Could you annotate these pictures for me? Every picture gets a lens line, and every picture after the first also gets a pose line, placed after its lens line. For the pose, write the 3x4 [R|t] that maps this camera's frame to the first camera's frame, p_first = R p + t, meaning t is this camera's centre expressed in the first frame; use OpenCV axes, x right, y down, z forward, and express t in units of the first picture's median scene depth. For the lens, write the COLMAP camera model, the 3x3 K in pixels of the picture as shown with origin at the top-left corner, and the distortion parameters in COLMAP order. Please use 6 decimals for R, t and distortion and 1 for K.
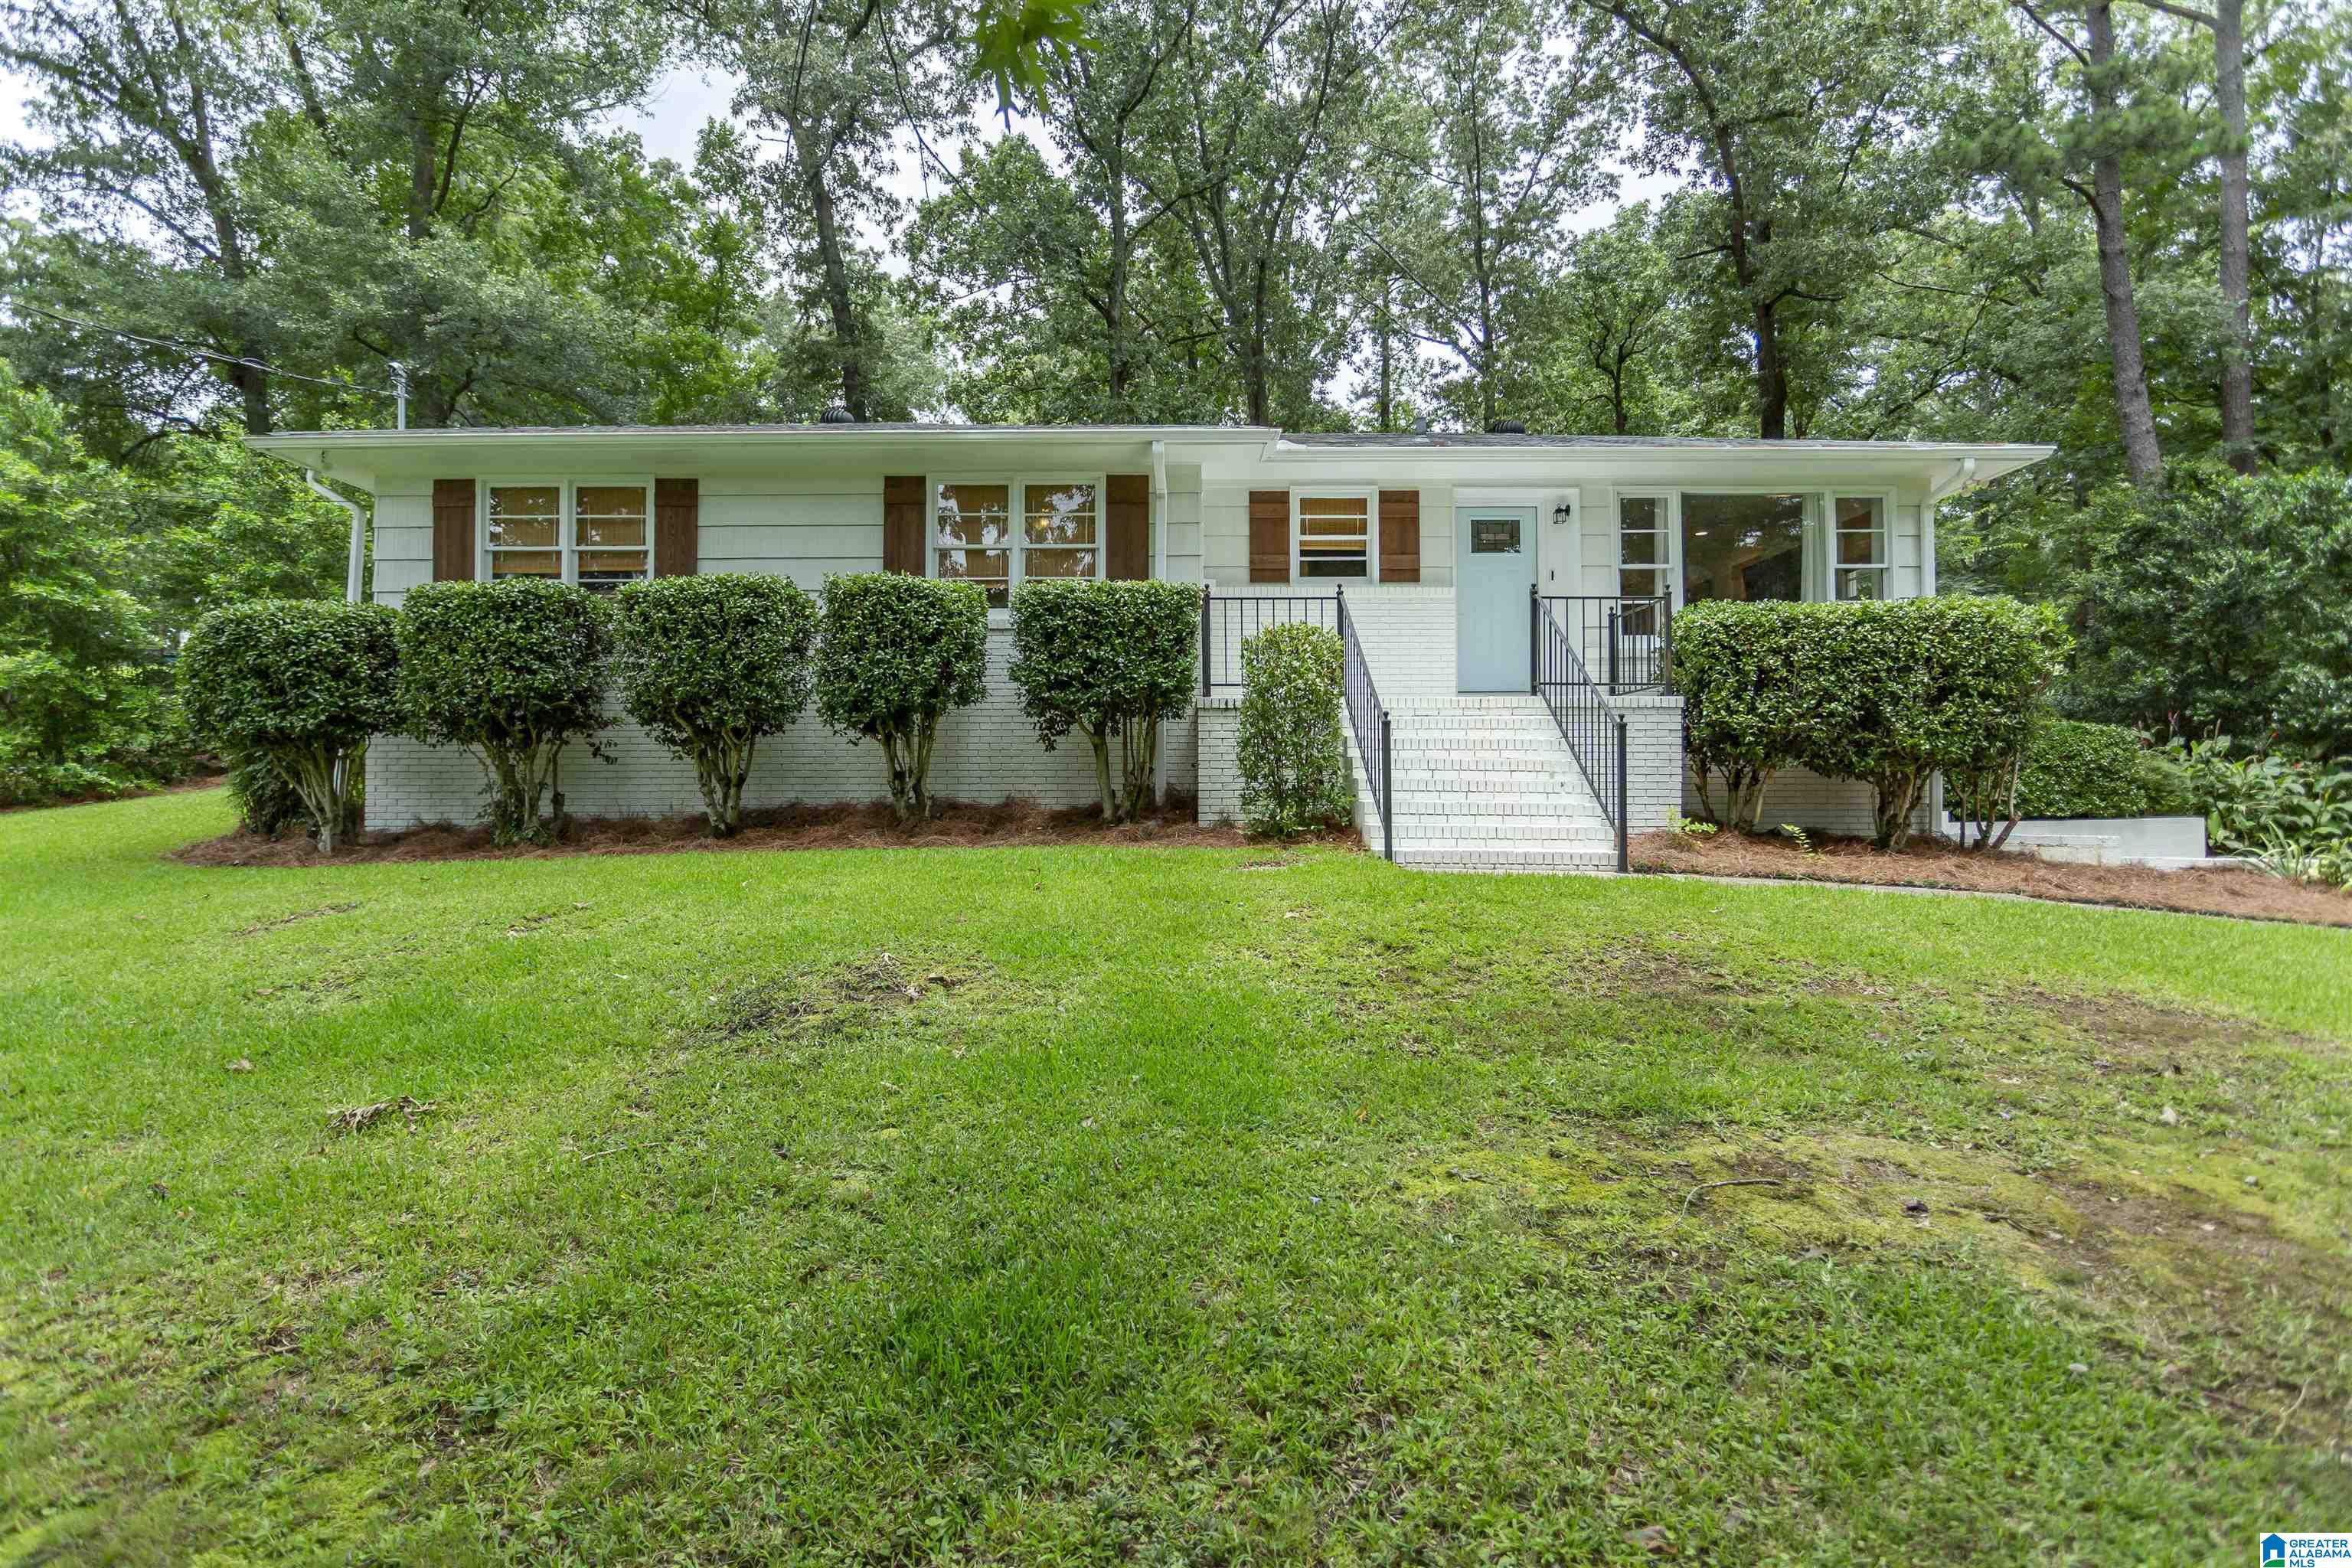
lens RADIAL K [[1143.5, 0, 1191.8], [0, 1143.5, 779.8], [0, 0, 1]] dist [-0.010377, 0.002128]
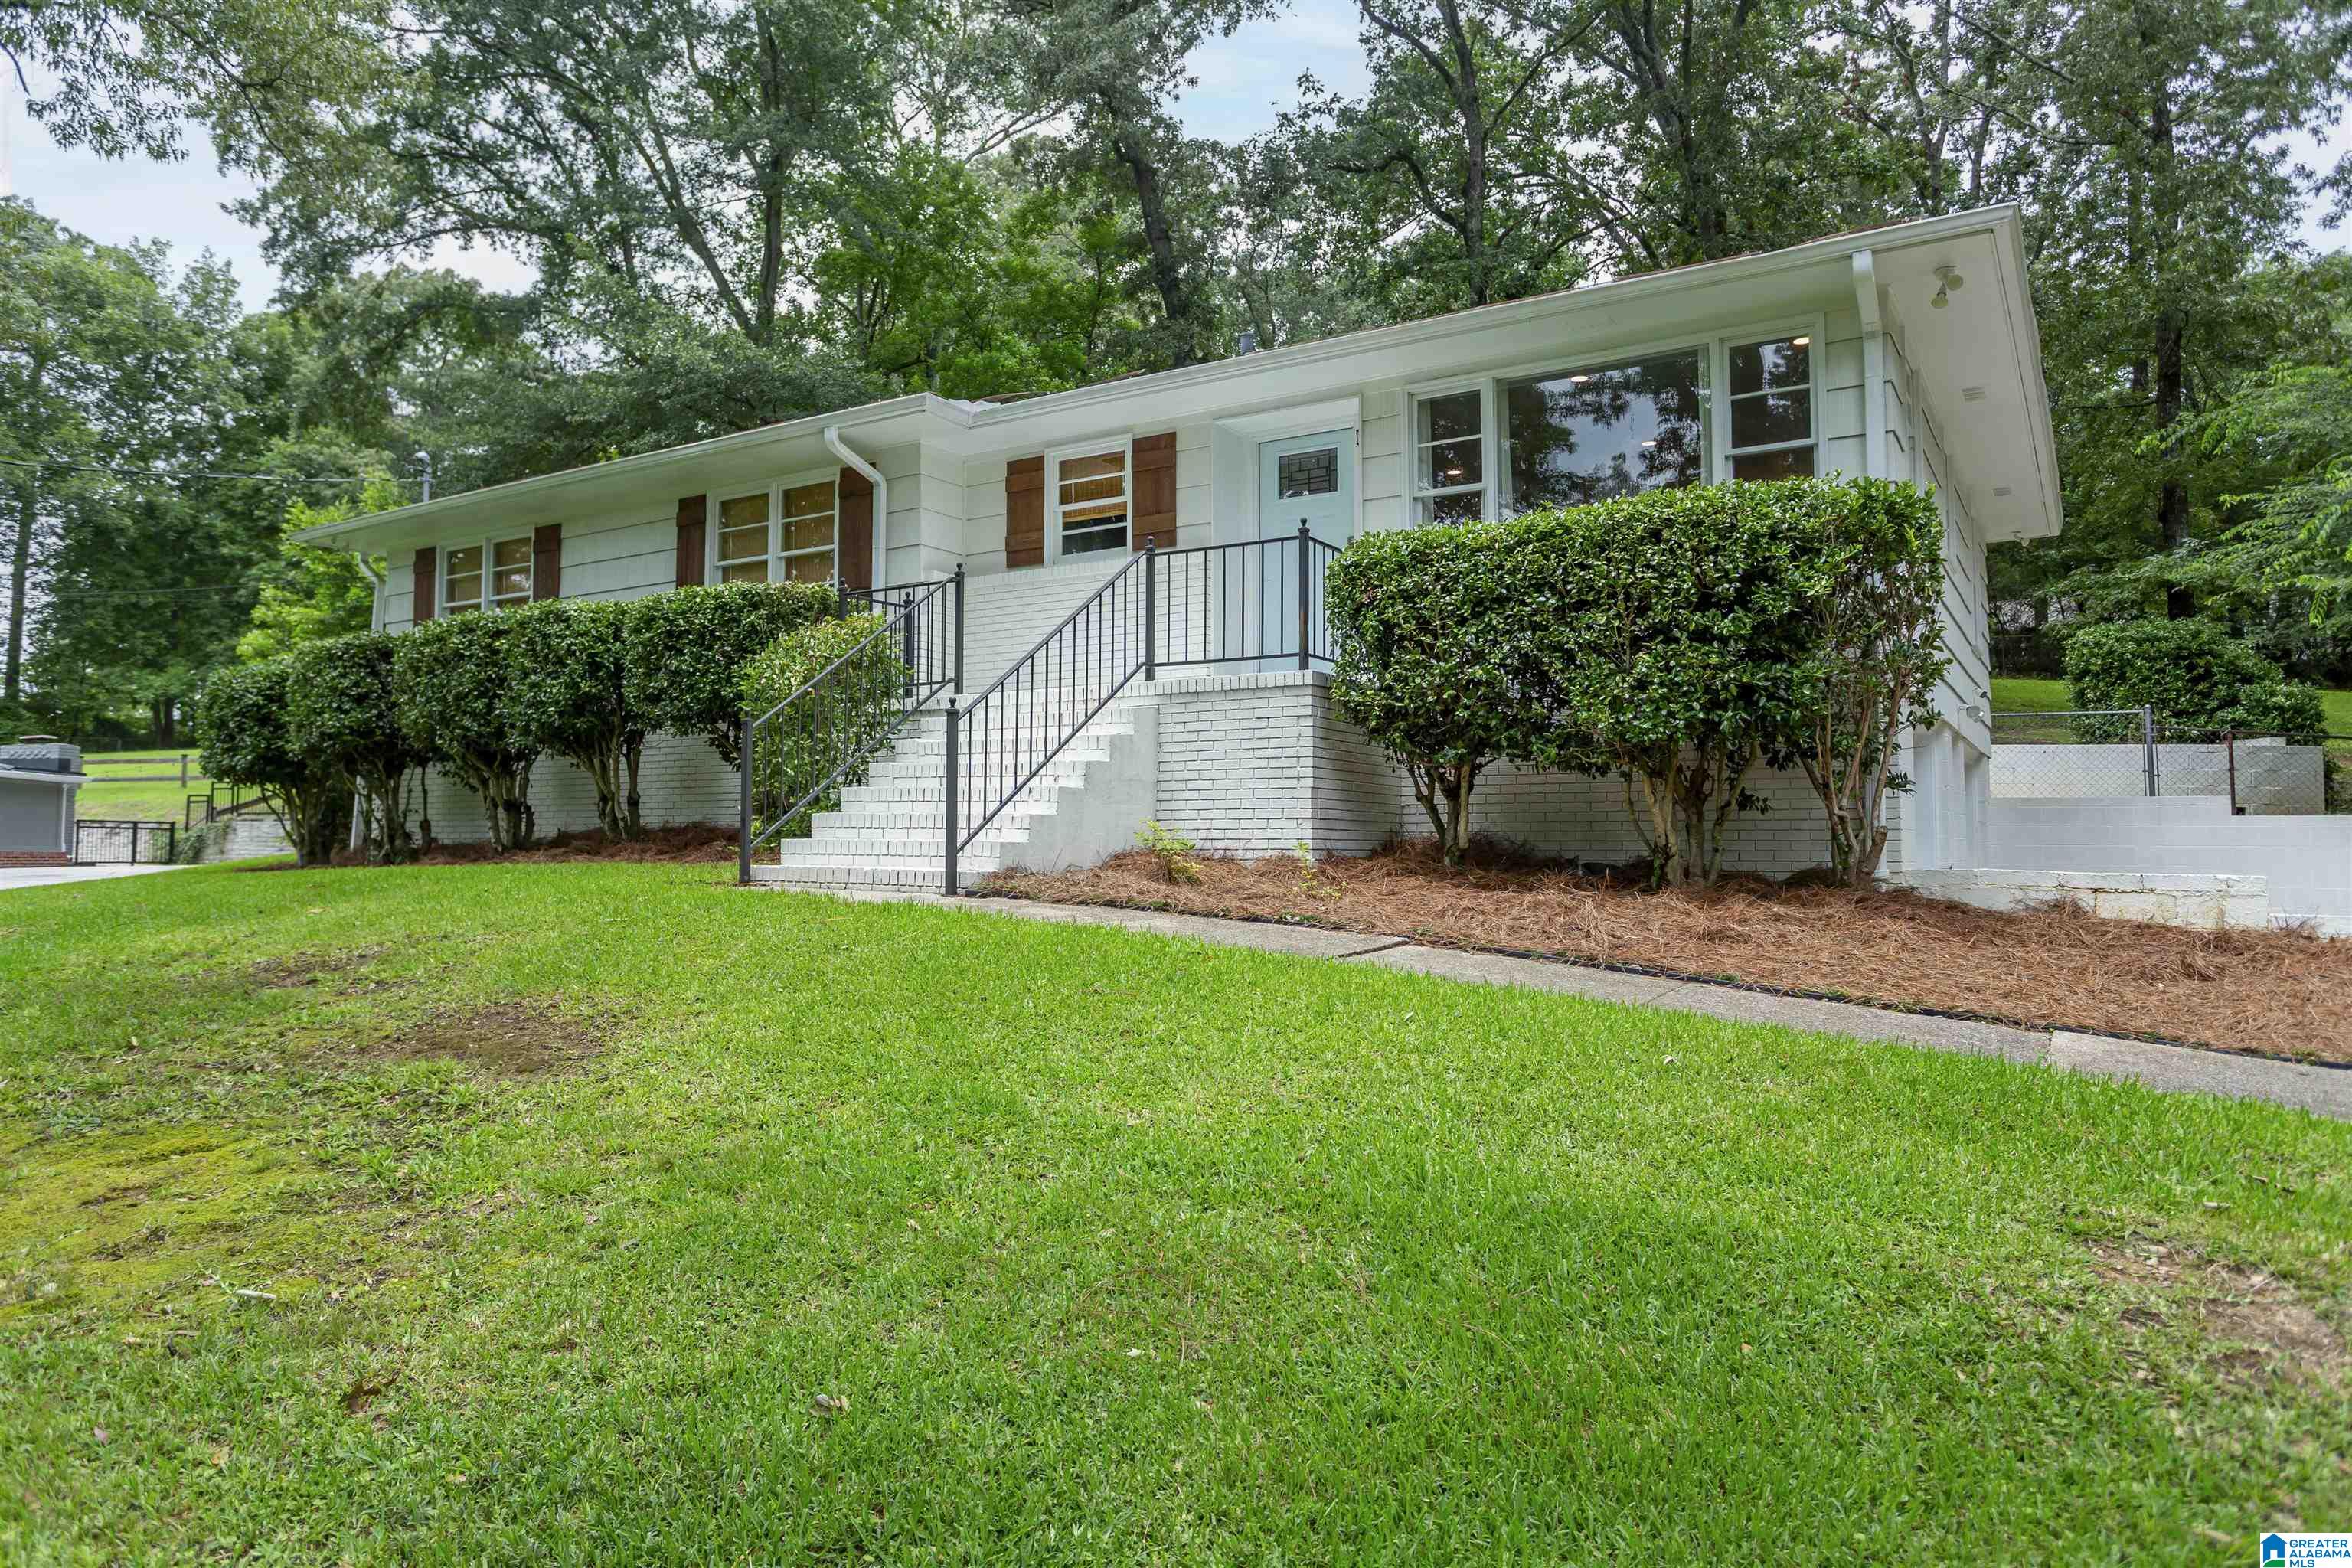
lens RADIAL K [[1468.2, 0, 1188.6], [0, 1468.2, 798.1], [0, 0, 1]] dist [-0.006729, -0.000478]
pose [[0.856799, -0.018121, -0.515332, 0.755758], [0.003908, 0.999582, -0.028650, 0.031595], [0.515636, 0.022533, 0.856511, 0.143516]]
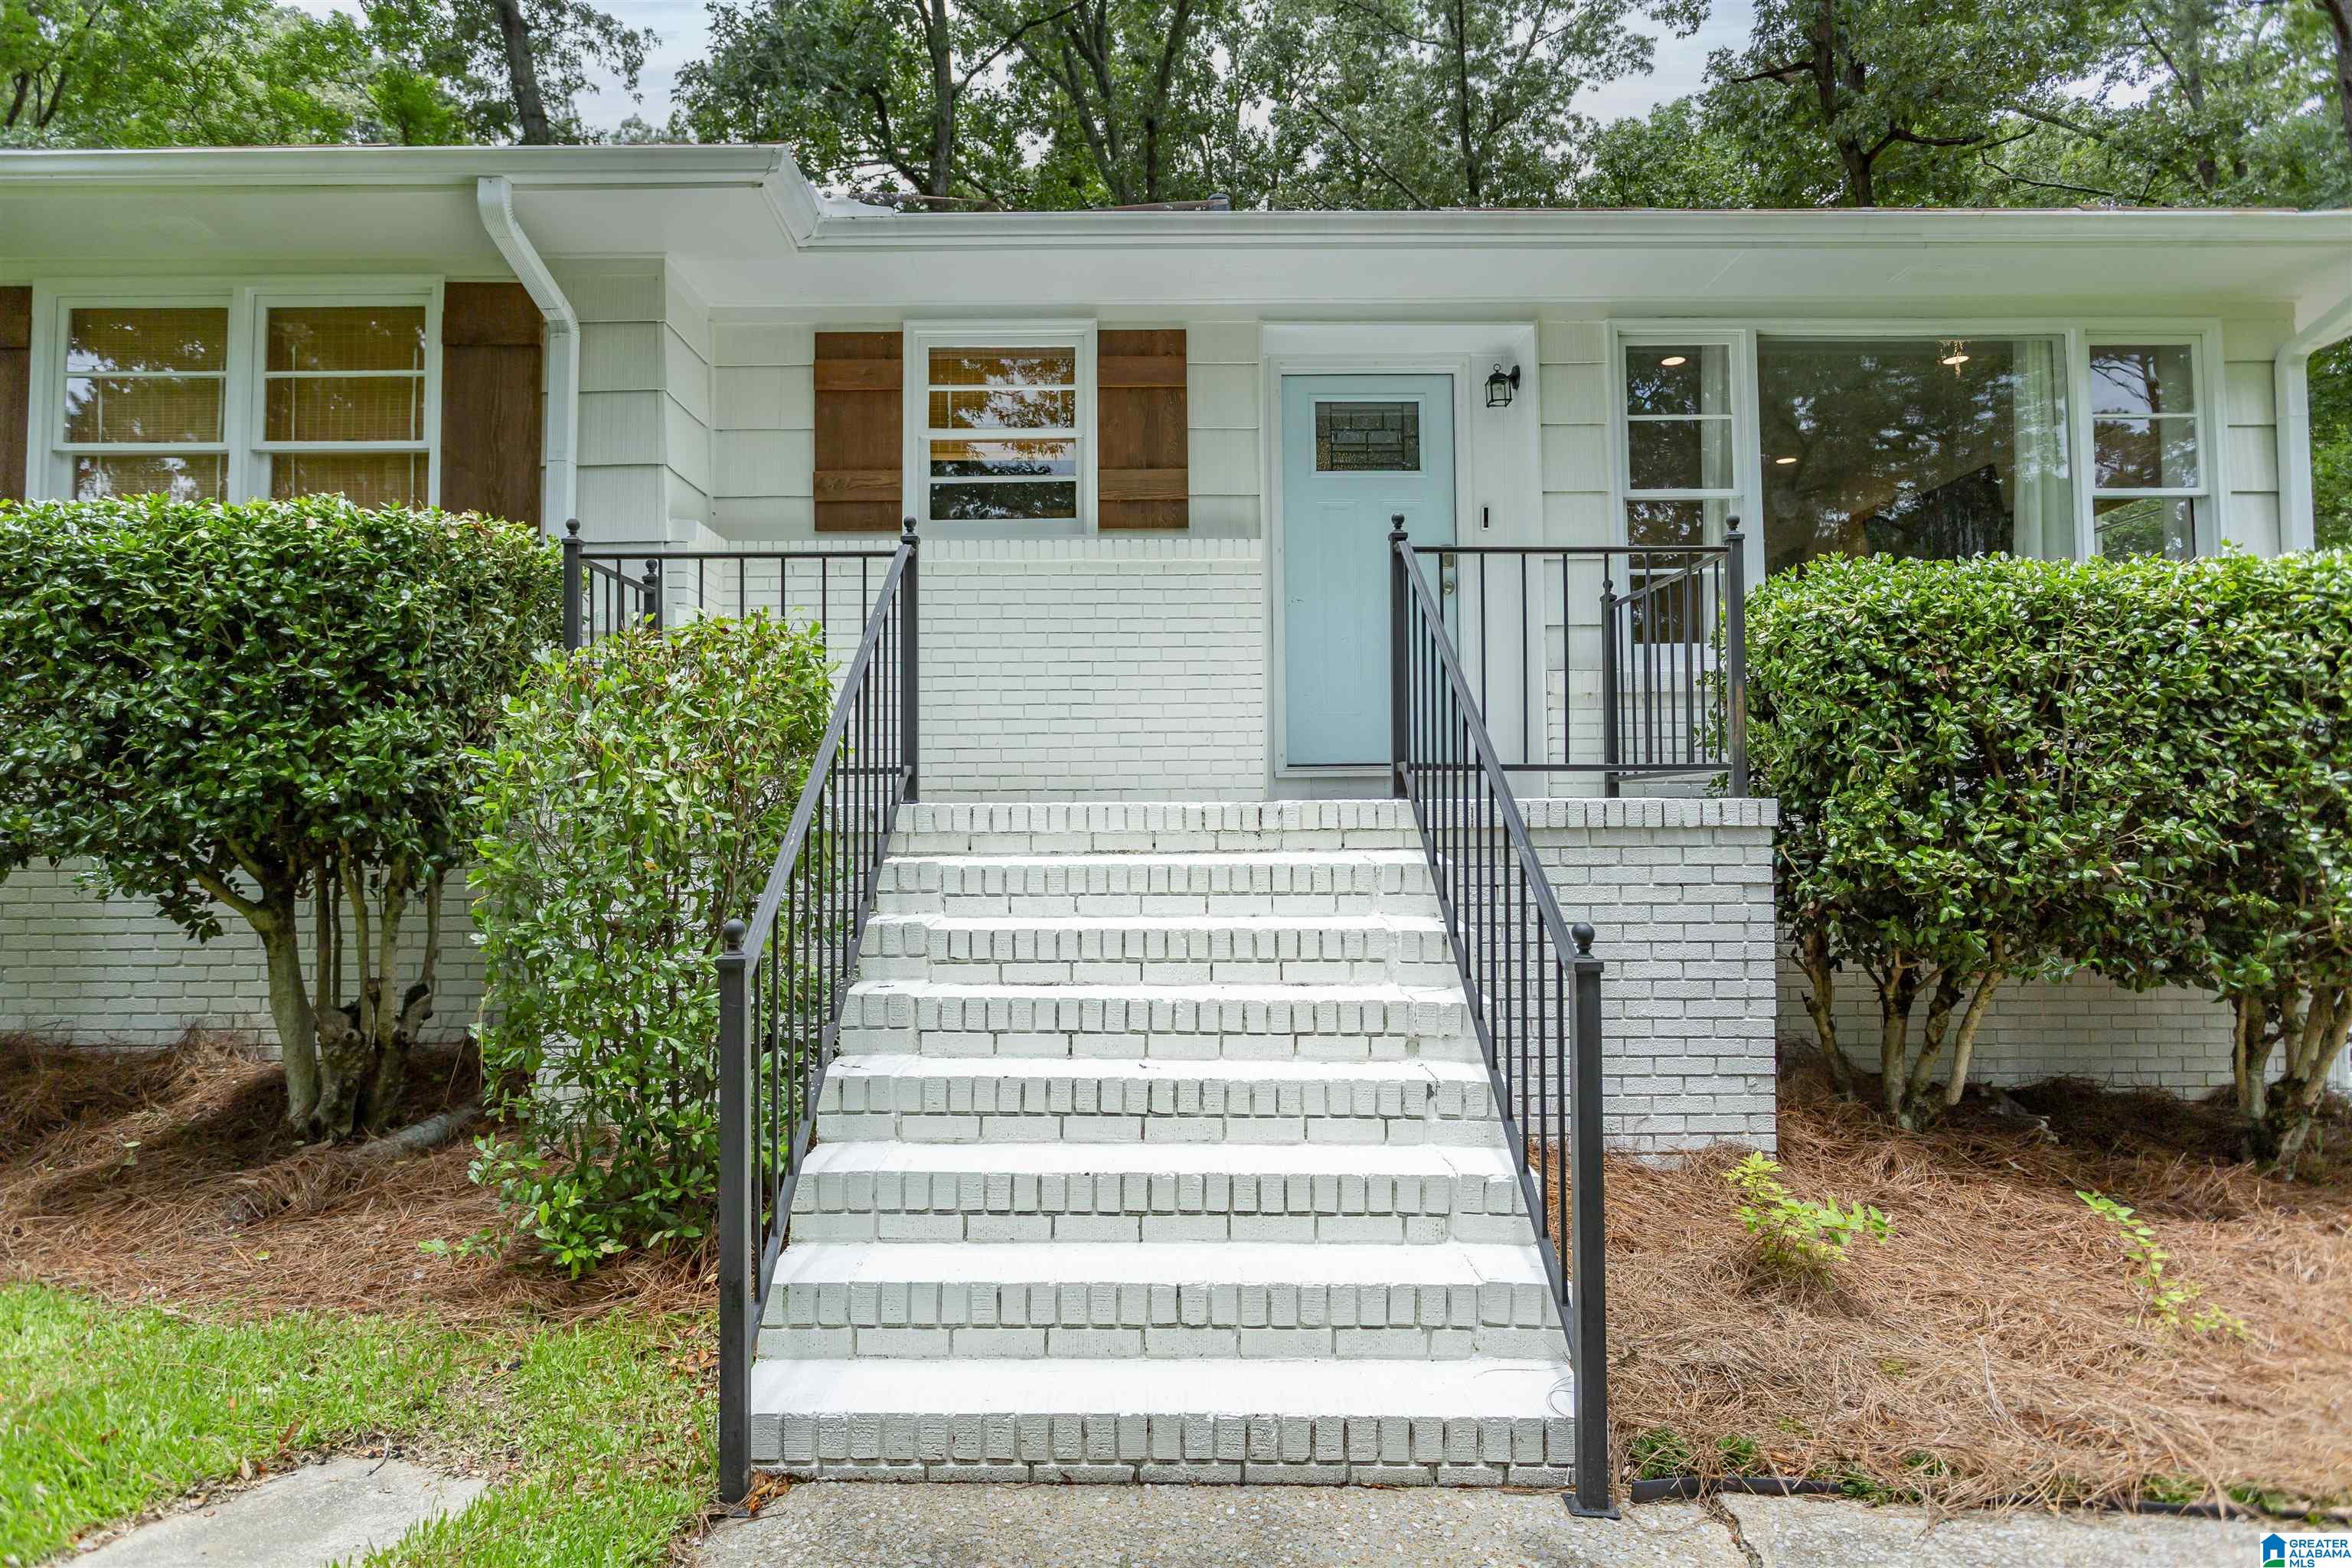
lens RADIAL K [[1353.0, 0, 1181.5], [0, 1353.0, 787.8], [0, 0, 1]] dist [-0.006812, 0.000079]
pose [[0.999896, -0.004589, 0.013679, 0.196458], [0.004868, 0.999780, -0.020417, -0.061251], [-0.013582, 0.020481, 0.999698, 0.481460]]
